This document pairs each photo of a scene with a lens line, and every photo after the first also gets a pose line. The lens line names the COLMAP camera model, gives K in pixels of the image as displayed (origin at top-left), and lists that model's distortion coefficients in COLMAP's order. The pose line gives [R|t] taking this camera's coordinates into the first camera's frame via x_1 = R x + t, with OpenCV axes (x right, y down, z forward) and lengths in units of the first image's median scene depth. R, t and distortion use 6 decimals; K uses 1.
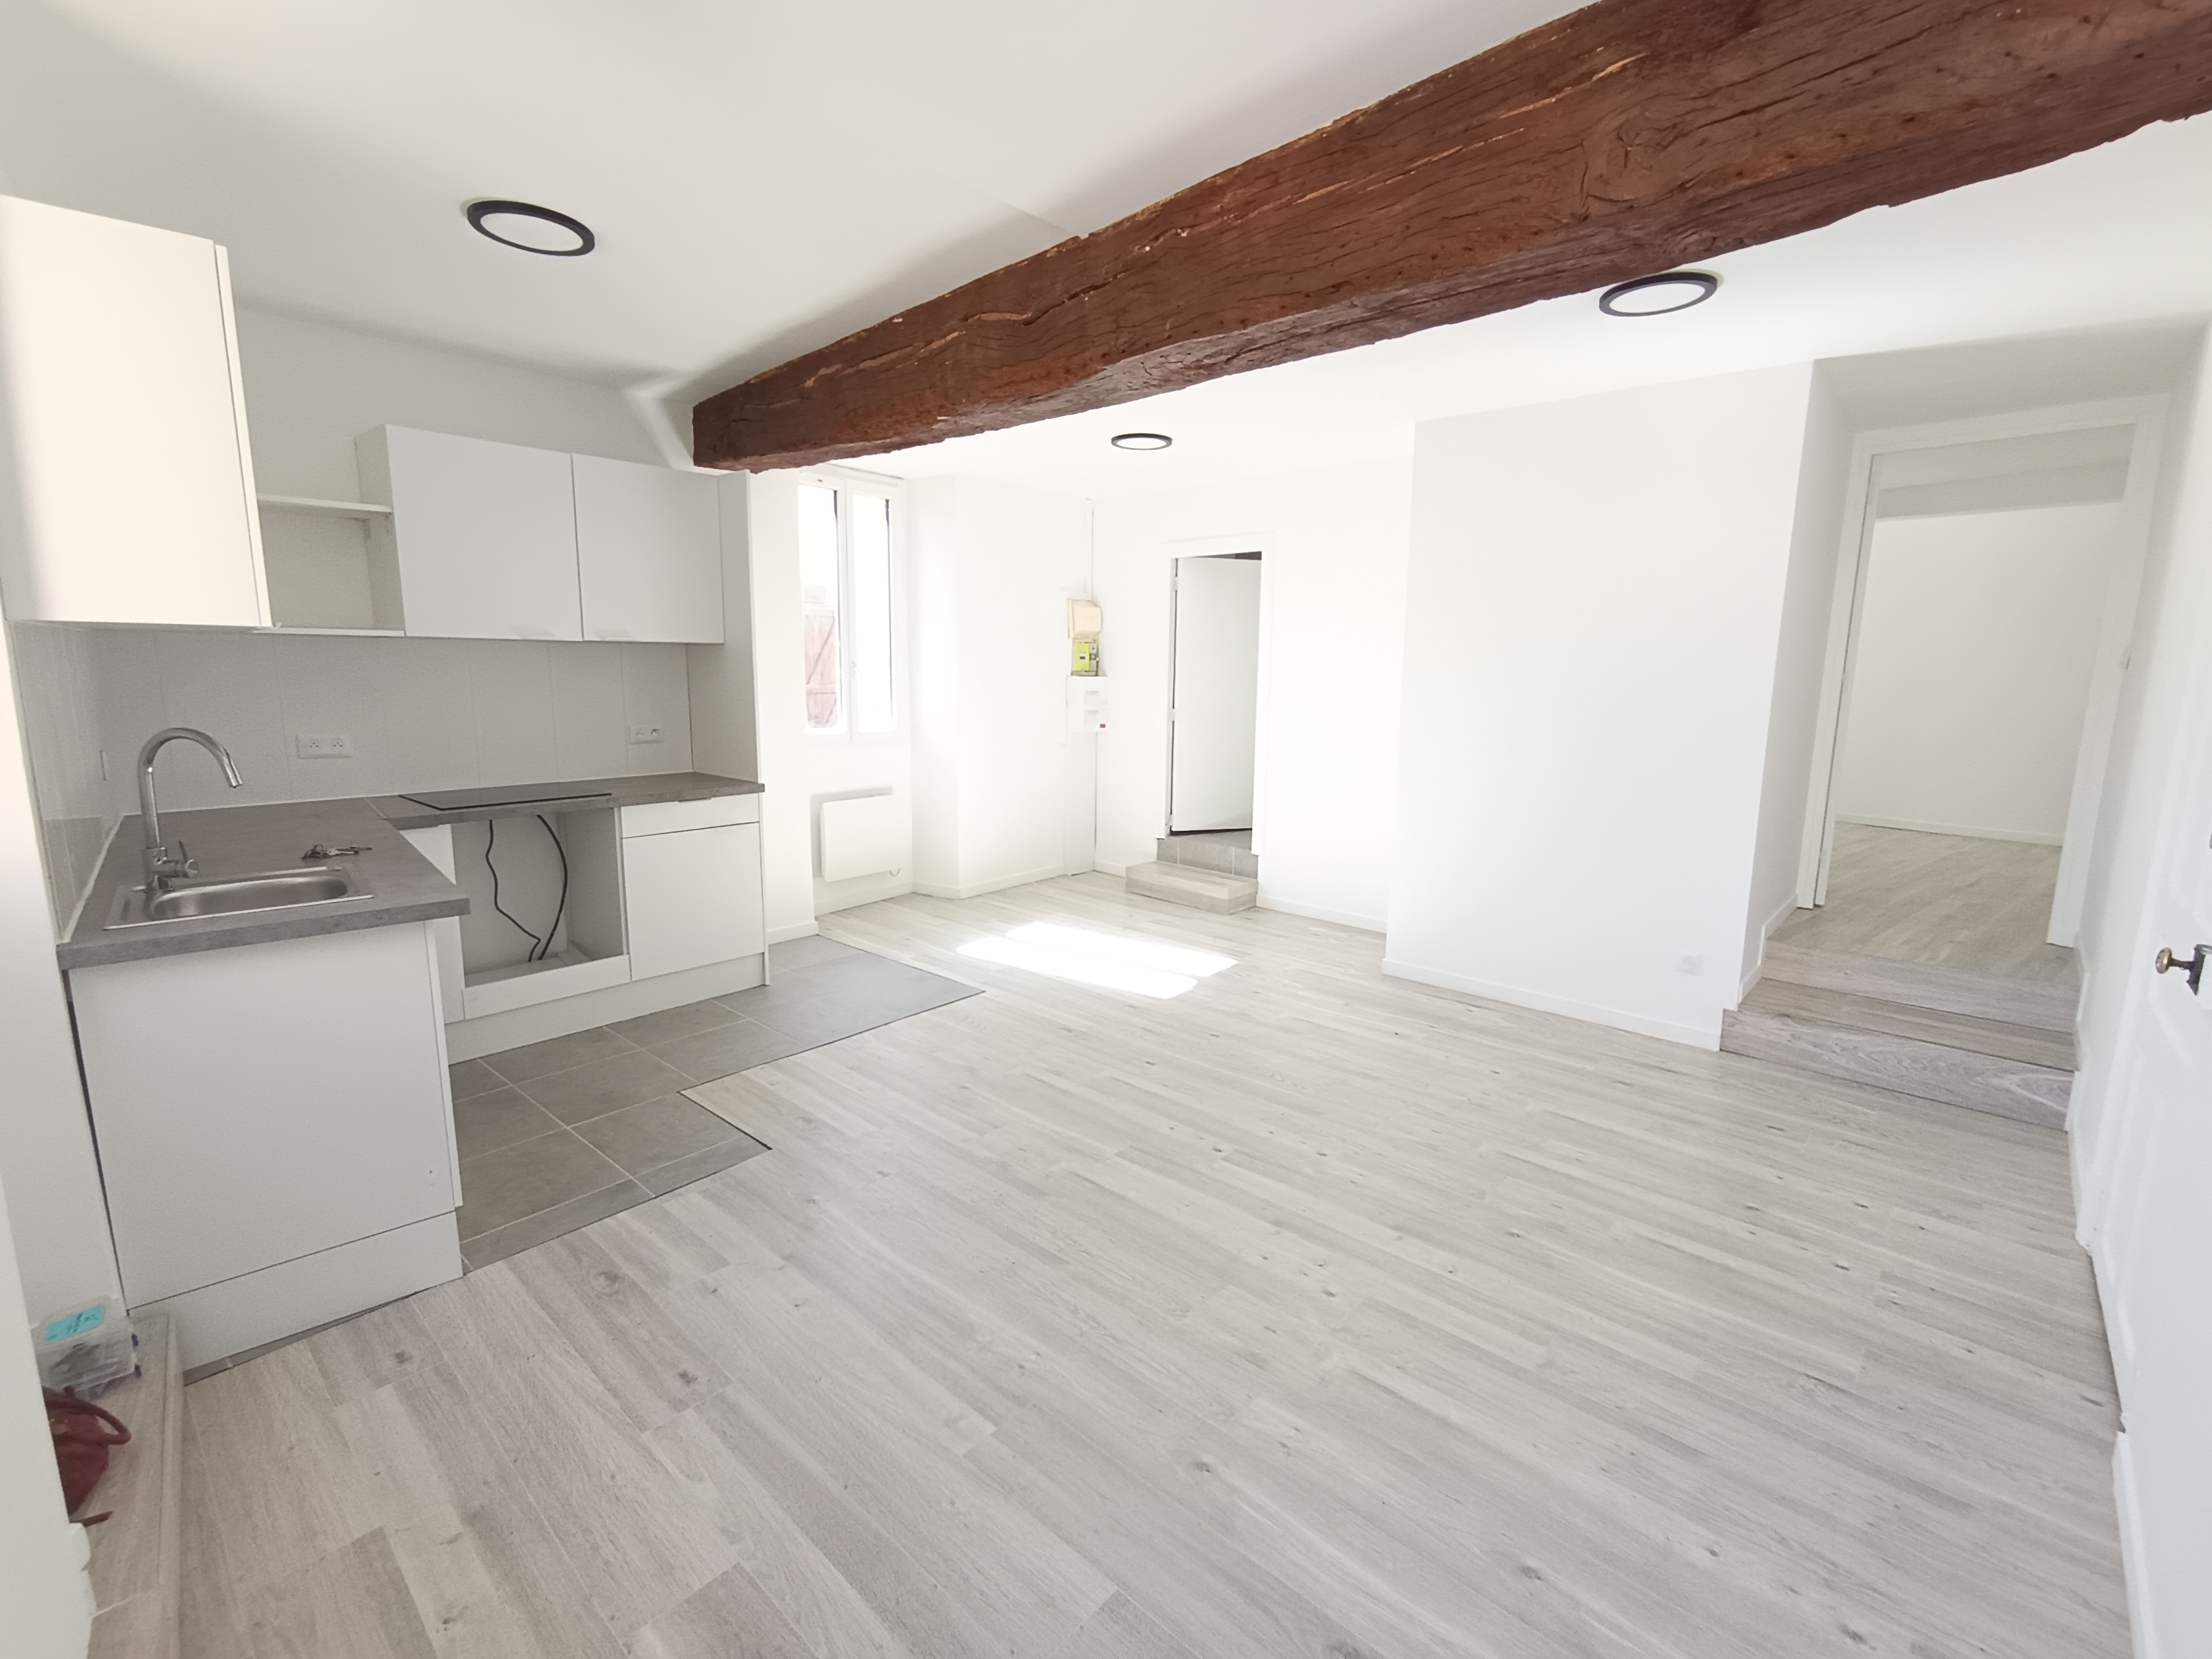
lens RADIAL K [[1005.1, 0, 1106.0], [0, 1005.1, 829.5], [0, 0, 1]] dist [-0.042944, 0.034794]
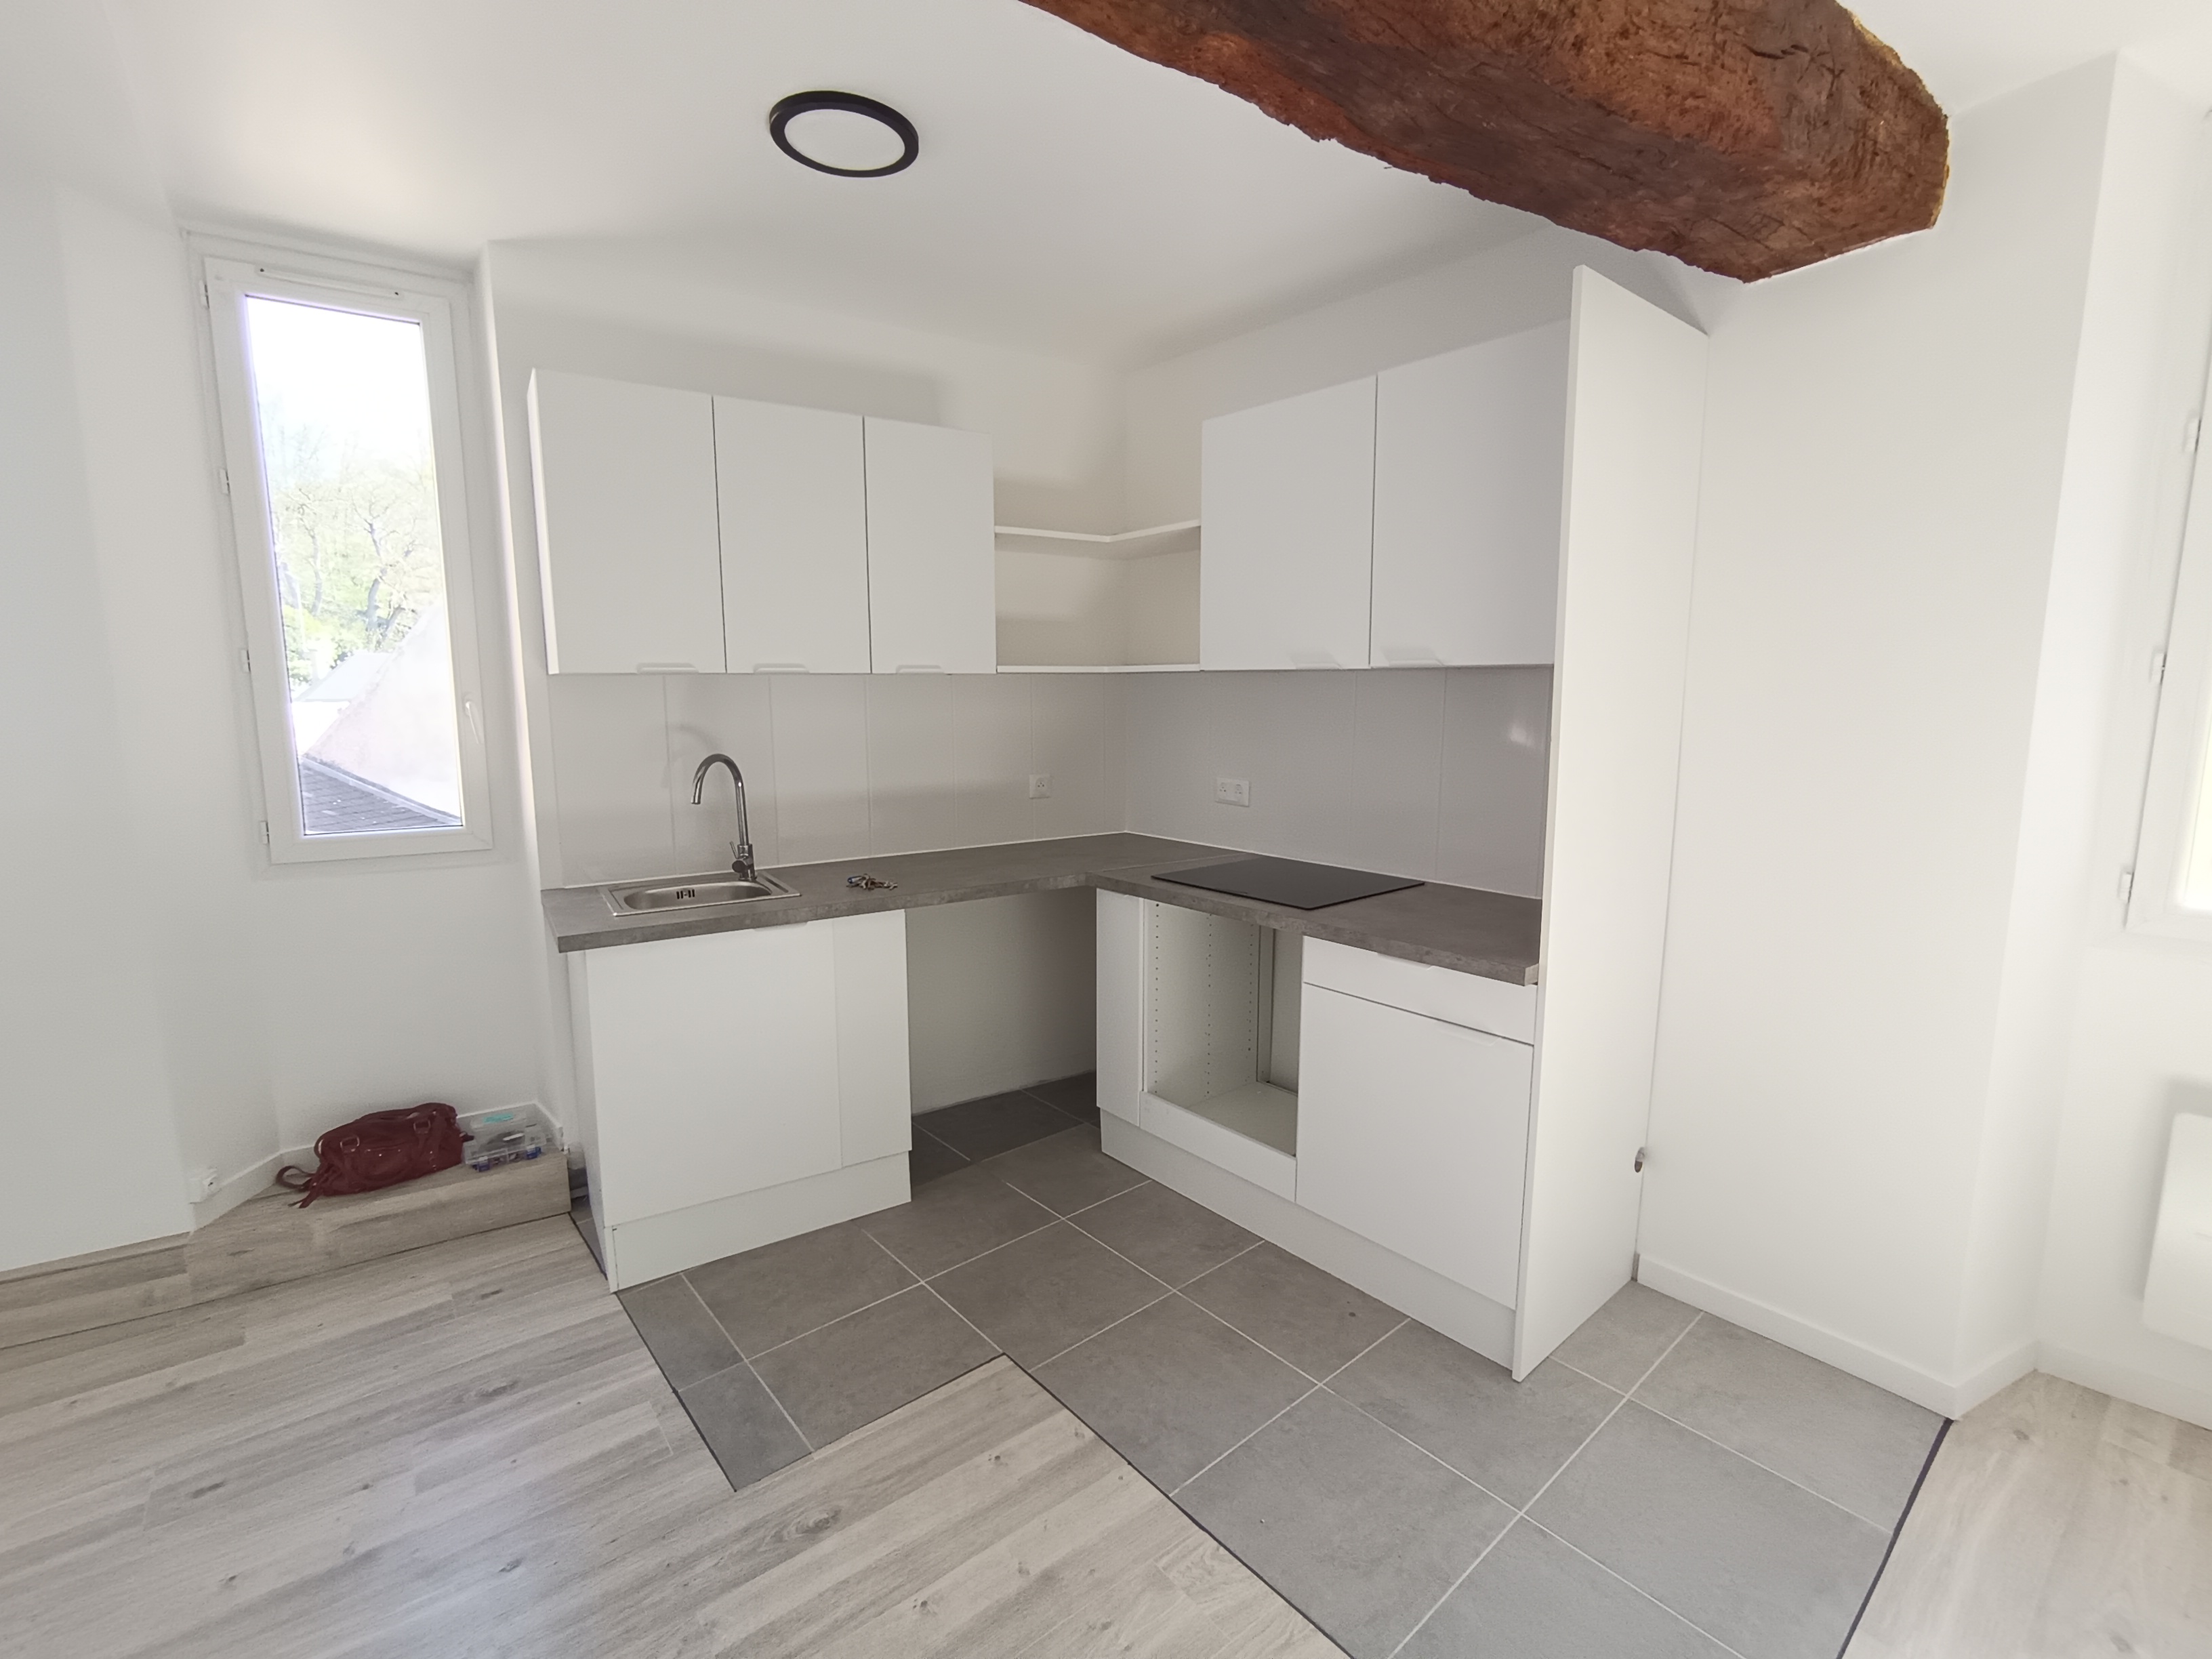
lens RADIAL K [[998.0, 0, 1106.0], [0, 998.0, 829.5], [0, 0, 1]] dist [-0.003932, -0.000140]
pose [[-0.153146, 0.123888, -0.980407, 0.184280], [-0.164346, 0.975101, 0.148889, -0.209966], [0.974442, 0.183927, -0.128972, 1.251805]]
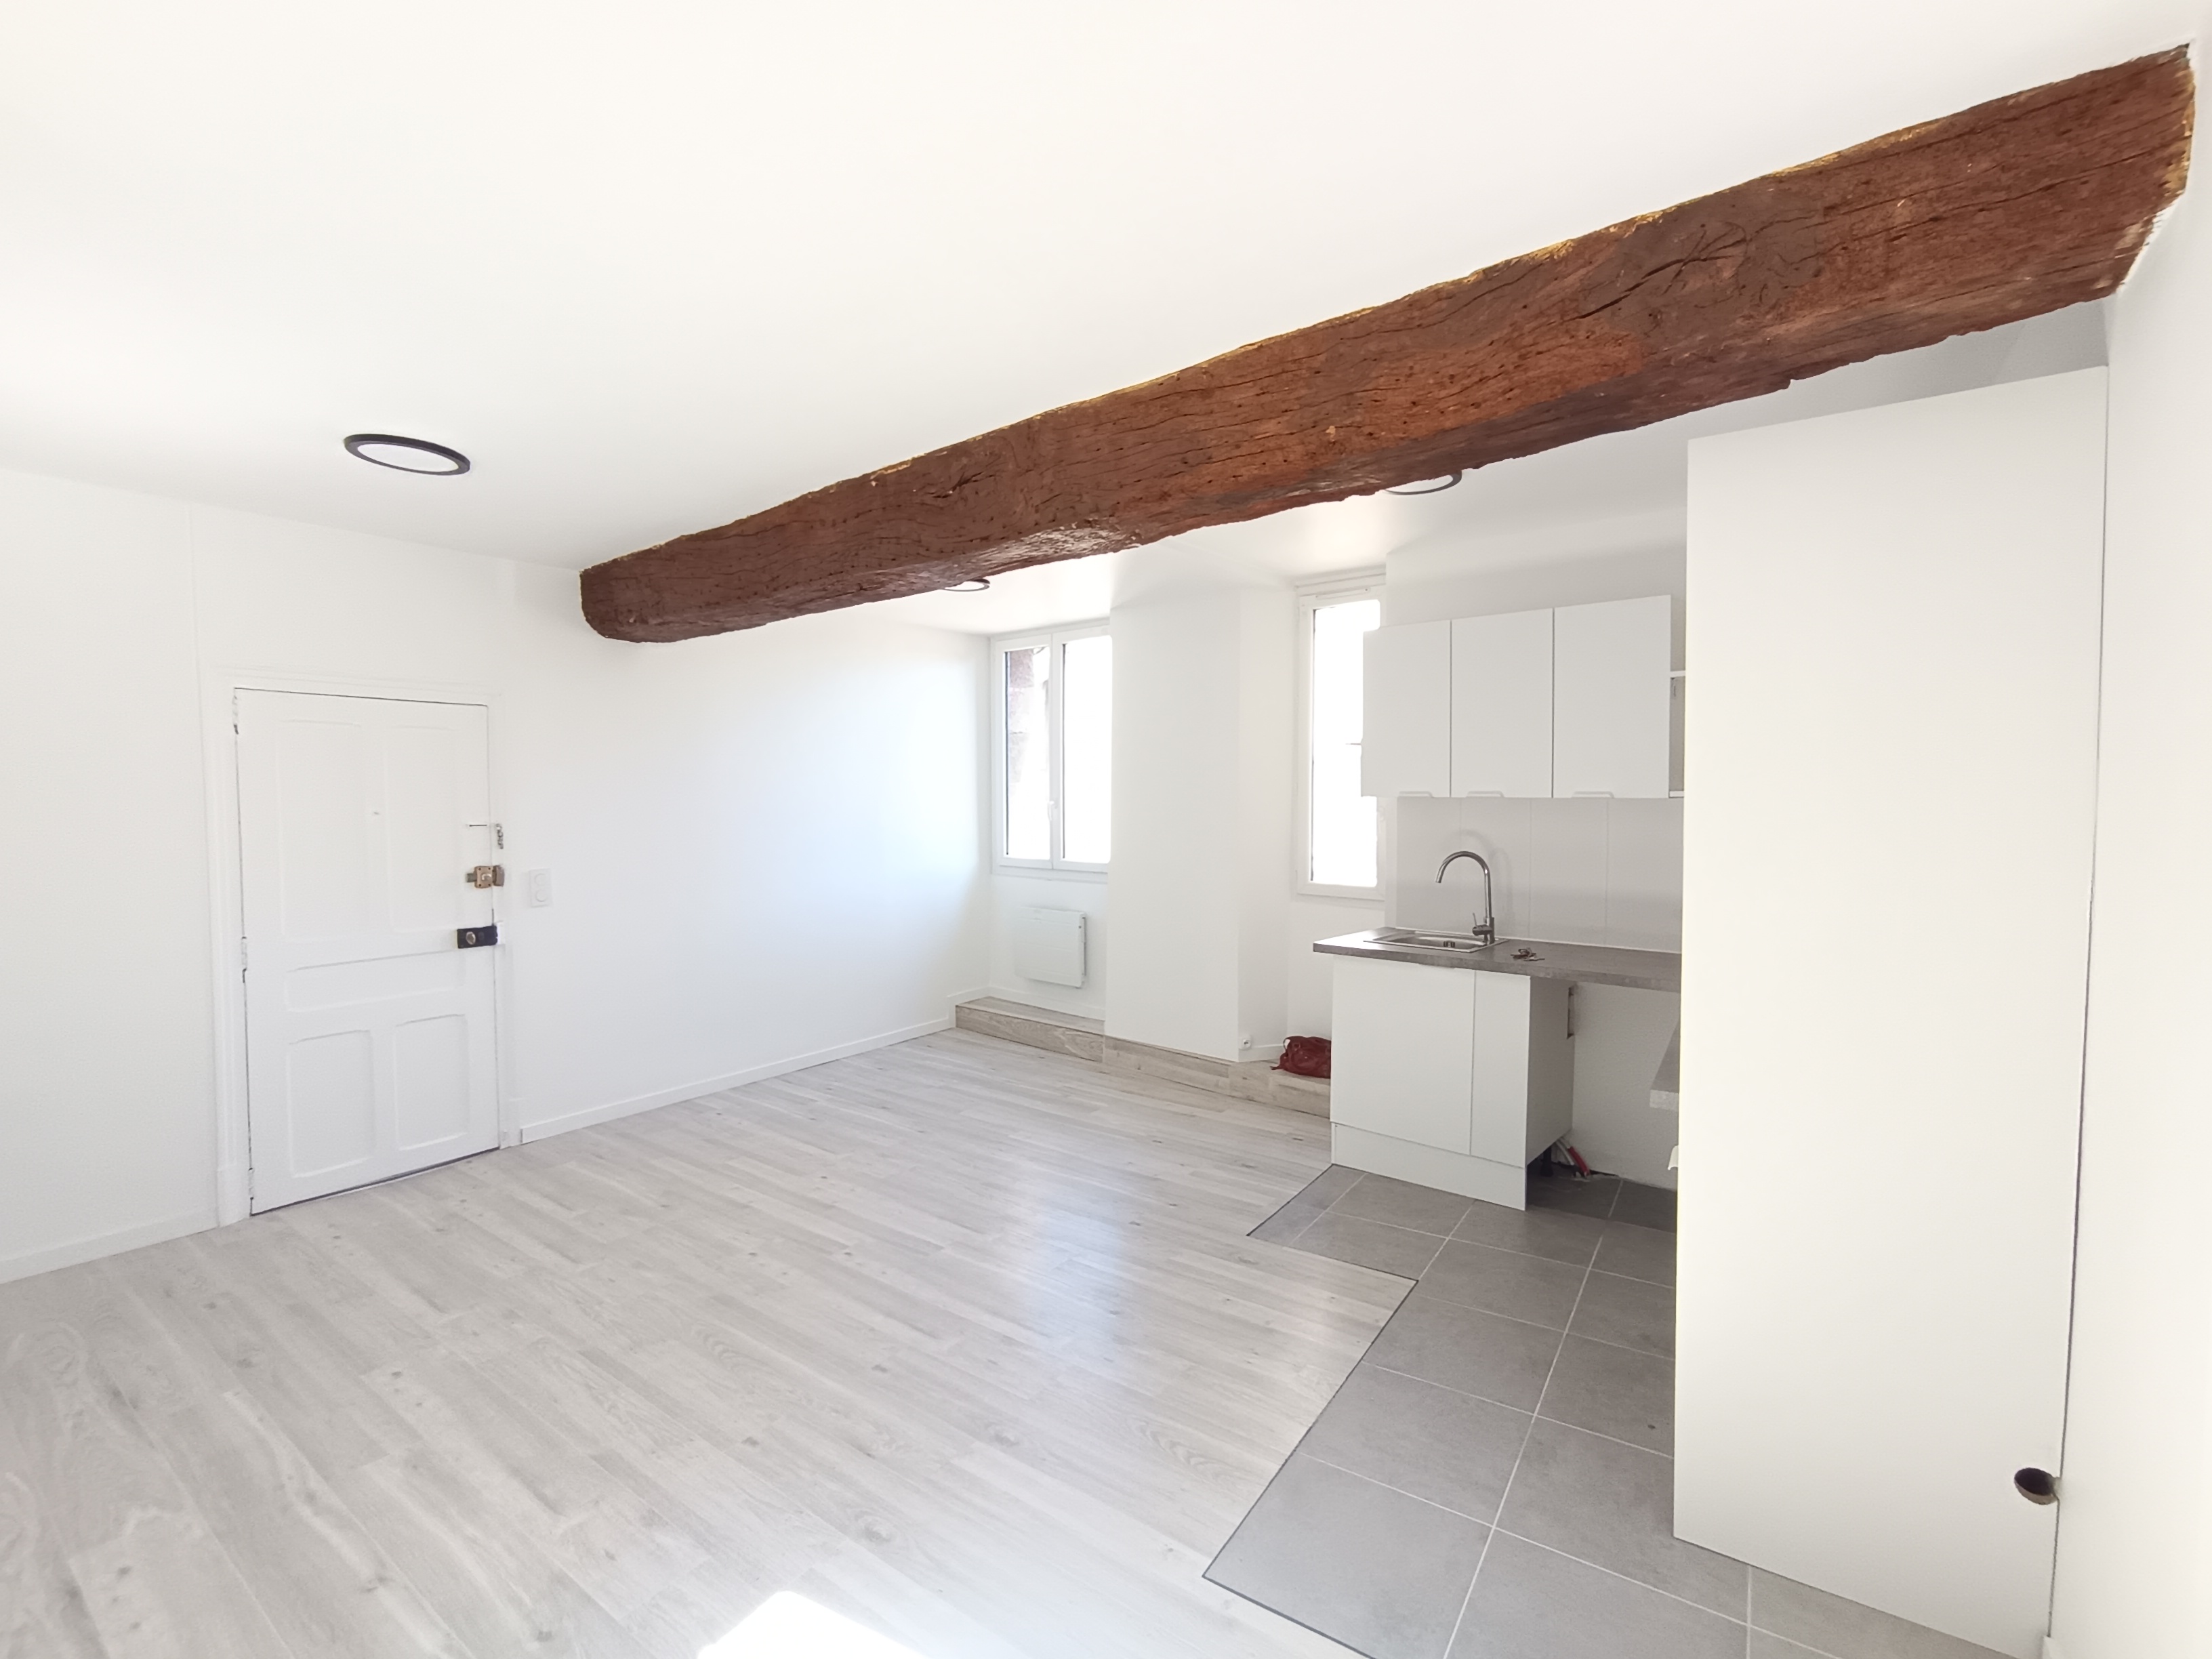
lens RADIAL K [[1005.1, 0, 1106.0], [0, 1005.1, 829.5], [0, 0, 1]] dist [-0.042944, 0.034794]
pose [[-0.992950, -0.009423, -0.118159, -0.035700], [-0.033111, 0.979204, 0.200159, -0.368869], [0.113816, 0.202660, -0.972612, 2.045953]]
